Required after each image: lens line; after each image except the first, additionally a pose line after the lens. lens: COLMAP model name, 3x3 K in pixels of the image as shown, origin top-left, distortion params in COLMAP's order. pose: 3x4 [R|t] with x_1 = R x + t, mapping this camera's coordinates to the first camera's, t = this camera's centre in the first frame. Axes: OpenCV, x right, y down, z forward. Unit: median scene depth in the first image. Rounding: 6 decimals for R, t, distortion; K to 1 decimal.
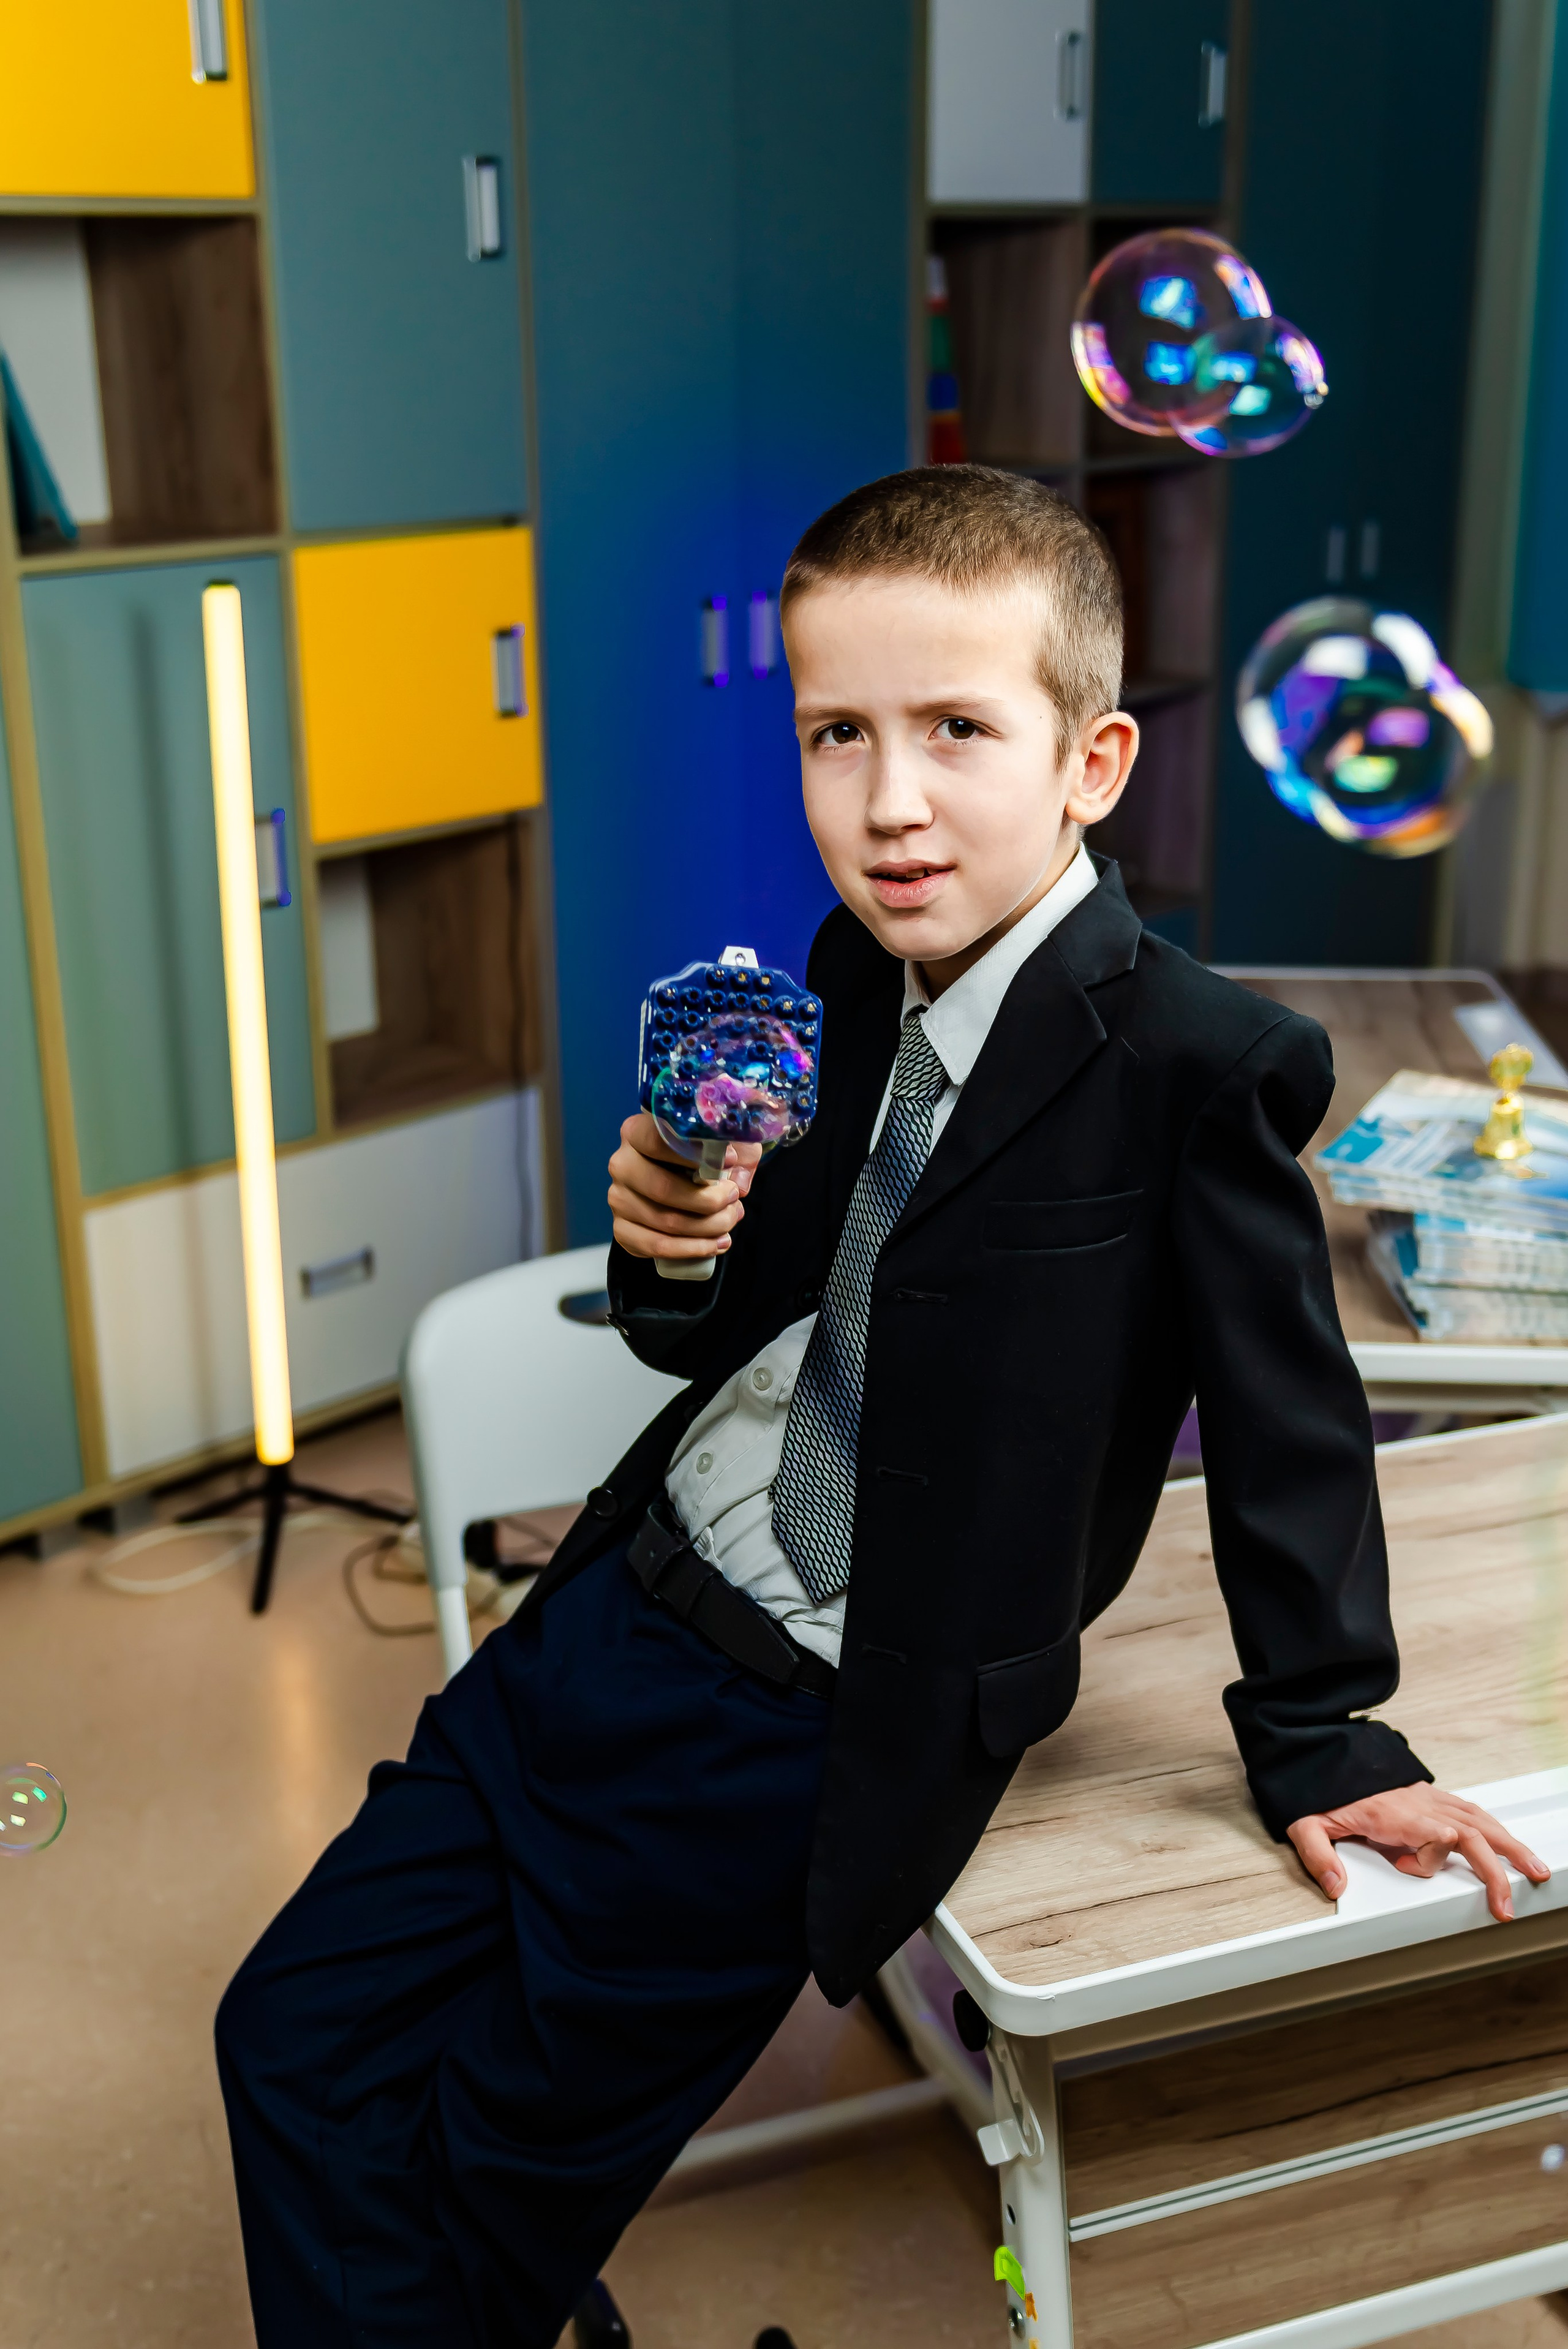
lens RADIAL K [[2609.4, 0, 784.0], [0, 2609.4, 1174.5], [0, 0, 1]] dist [0.008857, 0.061657]
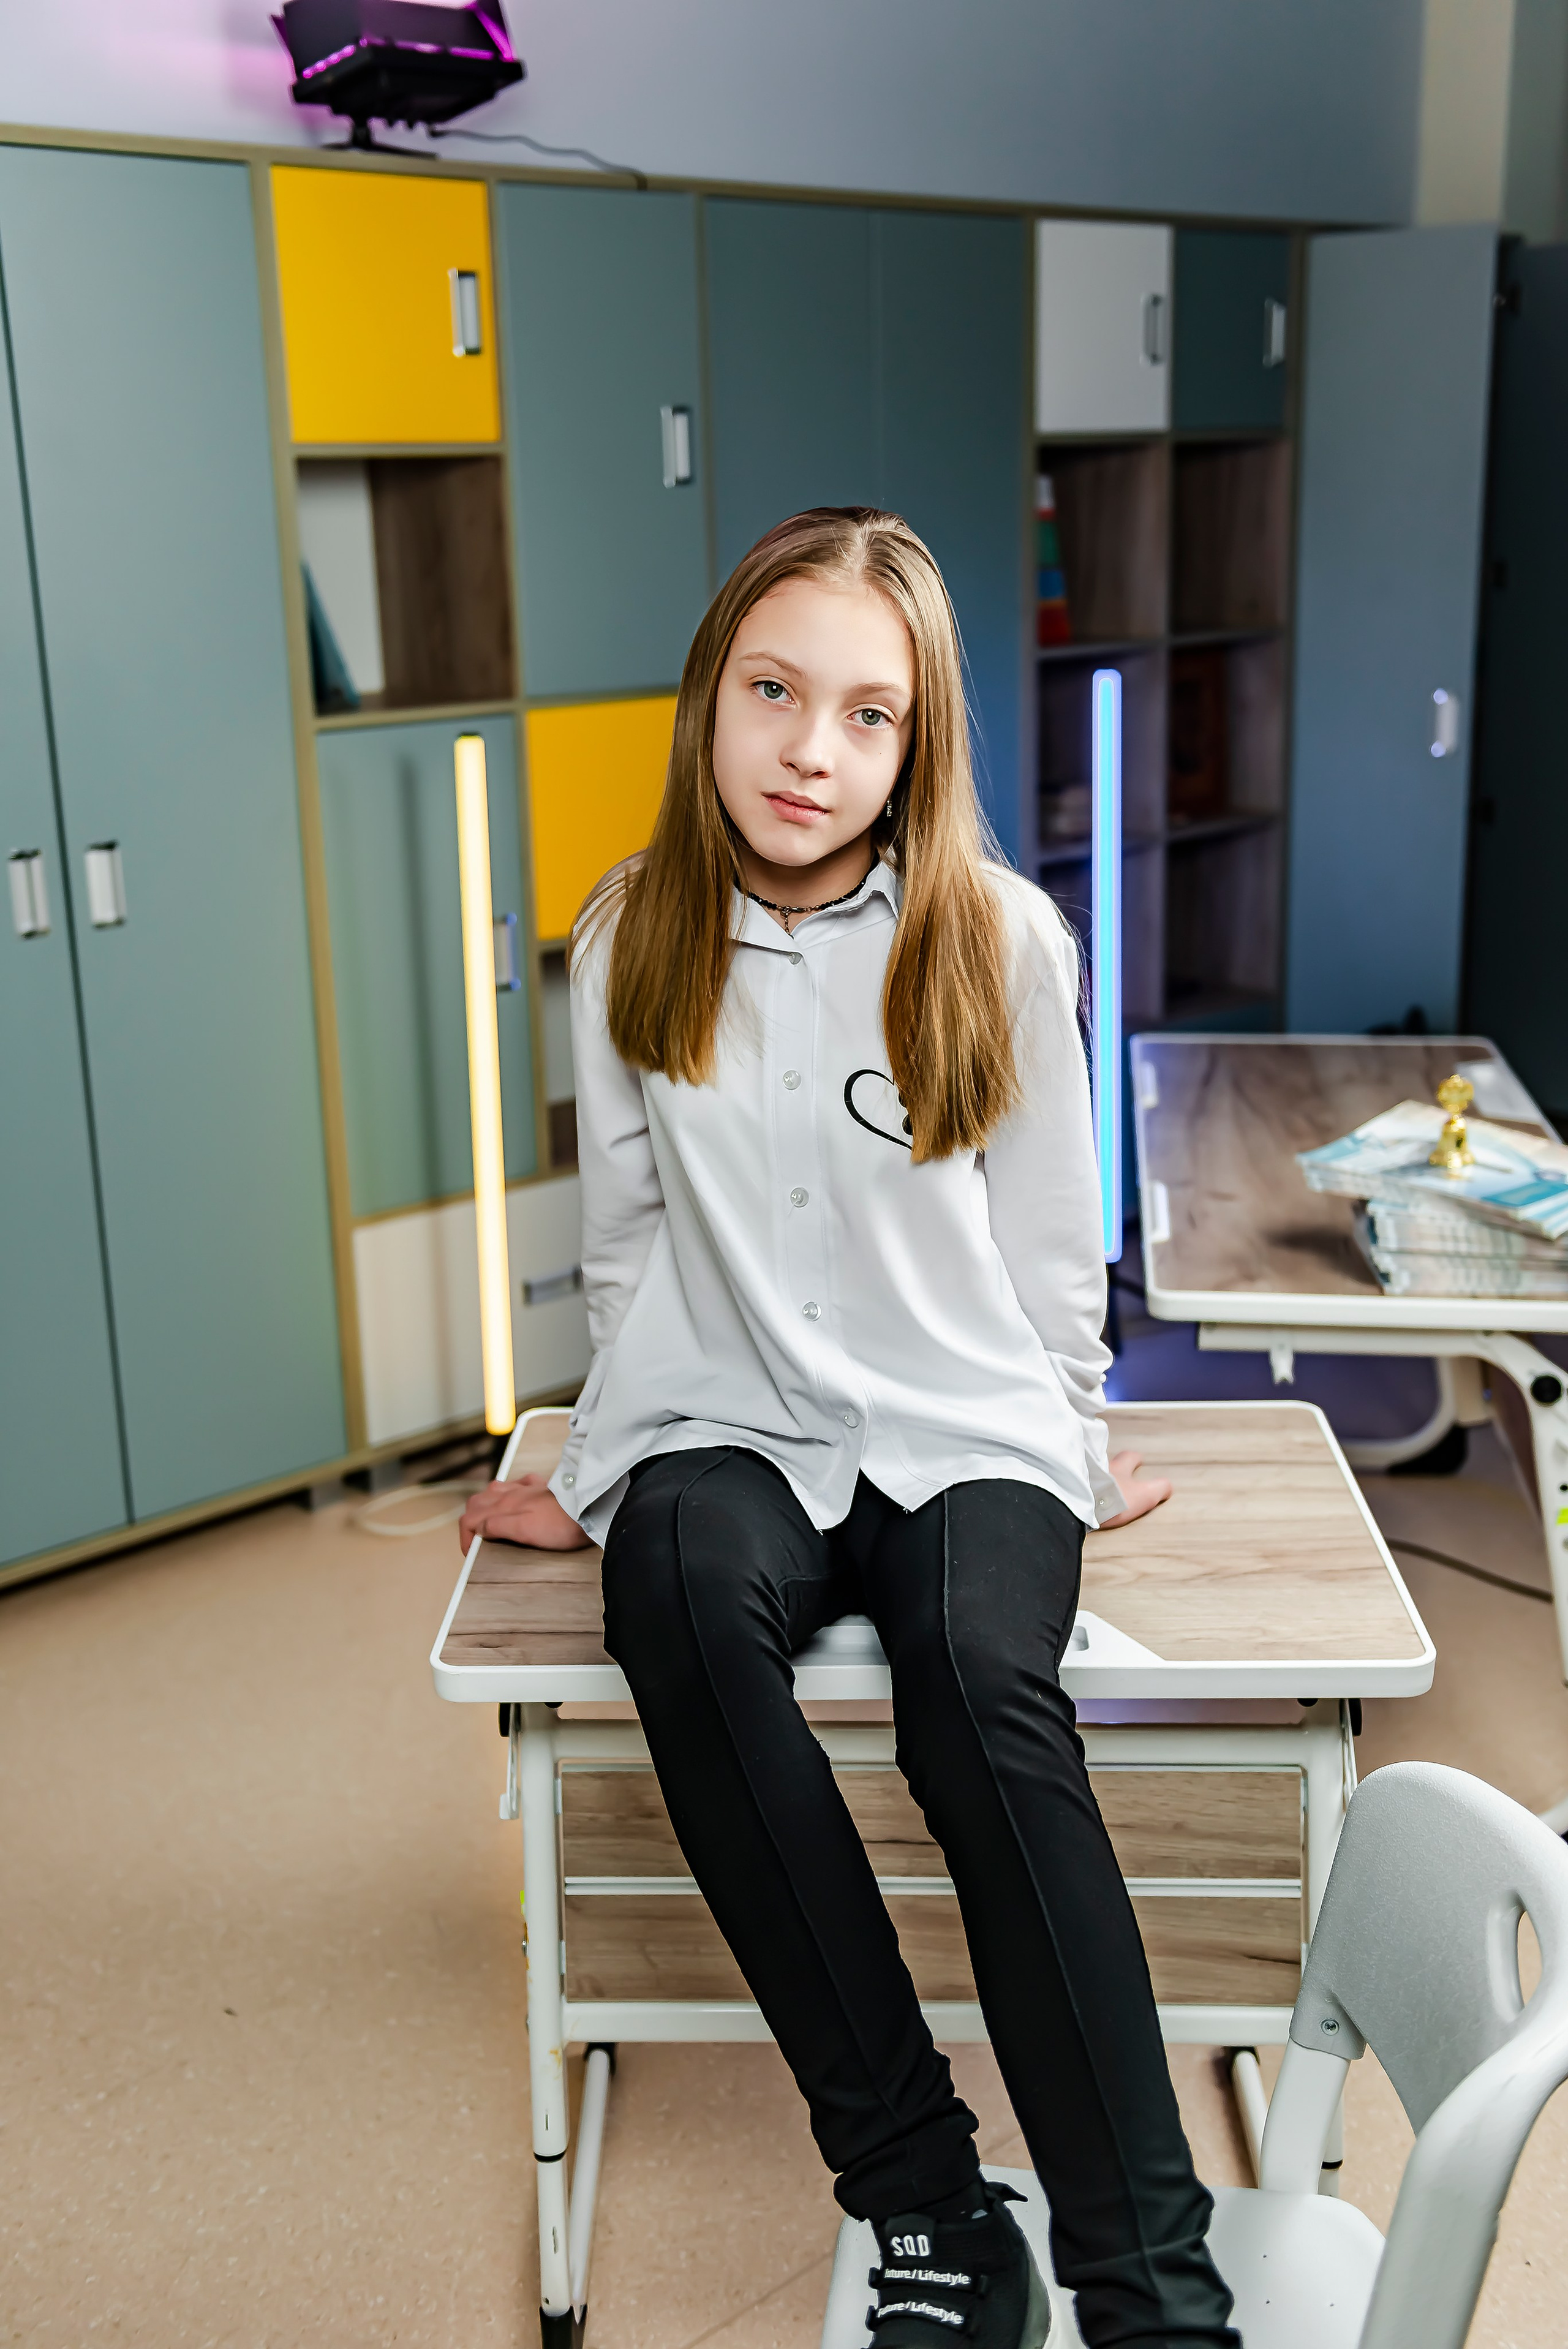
lens RADIAL K [[2541.7, 0, 784.0], [0, 2541.7, 1174.5], [0, 0, 1]] dist [0.072612, -0.018863]
pose [[0.996455, 0.002399, -0.084096, 0.043135], [-0.008621, 0.997243, -0.073700, 0.076947], [0.083687, 0.074164, 0.993728, -0.209406]]
